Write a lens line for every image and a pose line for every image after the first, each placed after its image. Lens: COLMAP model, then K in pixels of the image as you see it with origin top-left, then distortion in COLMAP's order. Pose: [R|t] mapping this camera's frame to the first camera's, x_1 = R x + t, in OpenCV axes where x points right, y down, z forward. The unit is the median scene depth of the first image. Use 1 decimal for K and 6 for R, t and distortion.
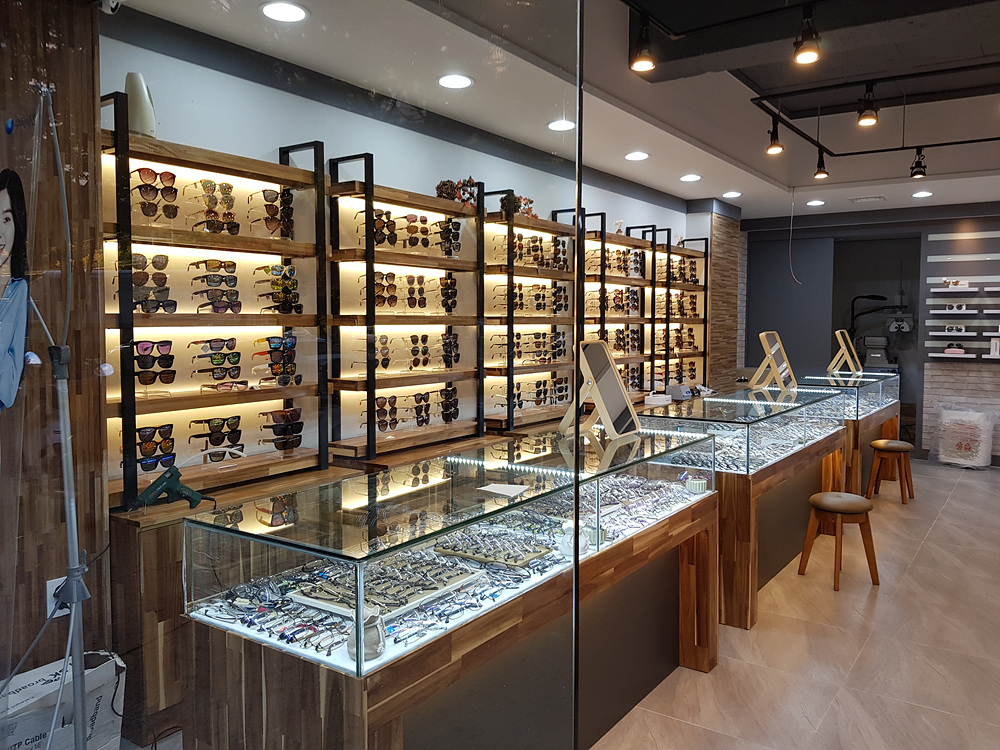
lens RADIAL K [[786.3, 0, 504.6], [0, 786.3, 366.0], [0, 0, 1]] dist [0.066869, -0.118948]
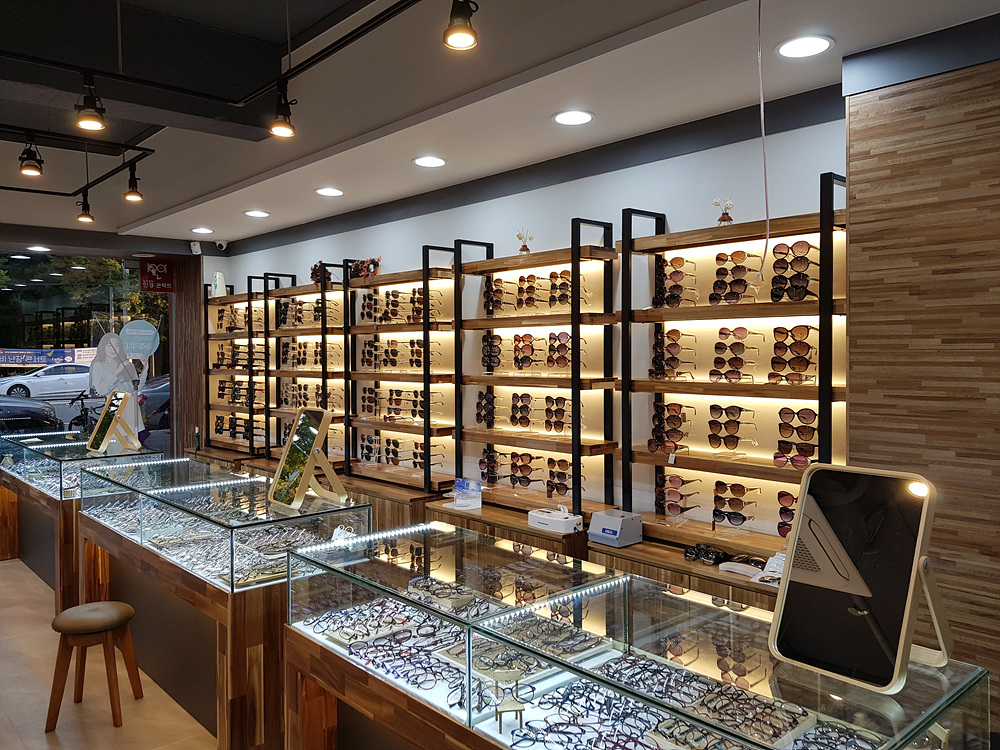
lens RADIAL K [[786.3, 0, 504.6], [0, 786.3, 366.0], [0, 0, 1]] dist [0.066869, -0.118948]
pose [[-0.245377, -0.013007, -0.969340, 0.766098], [-0.081427, 0.996653, 0.007239, -0.070391], [0.966002, 0.080707, -0.245615, 1.095995]]
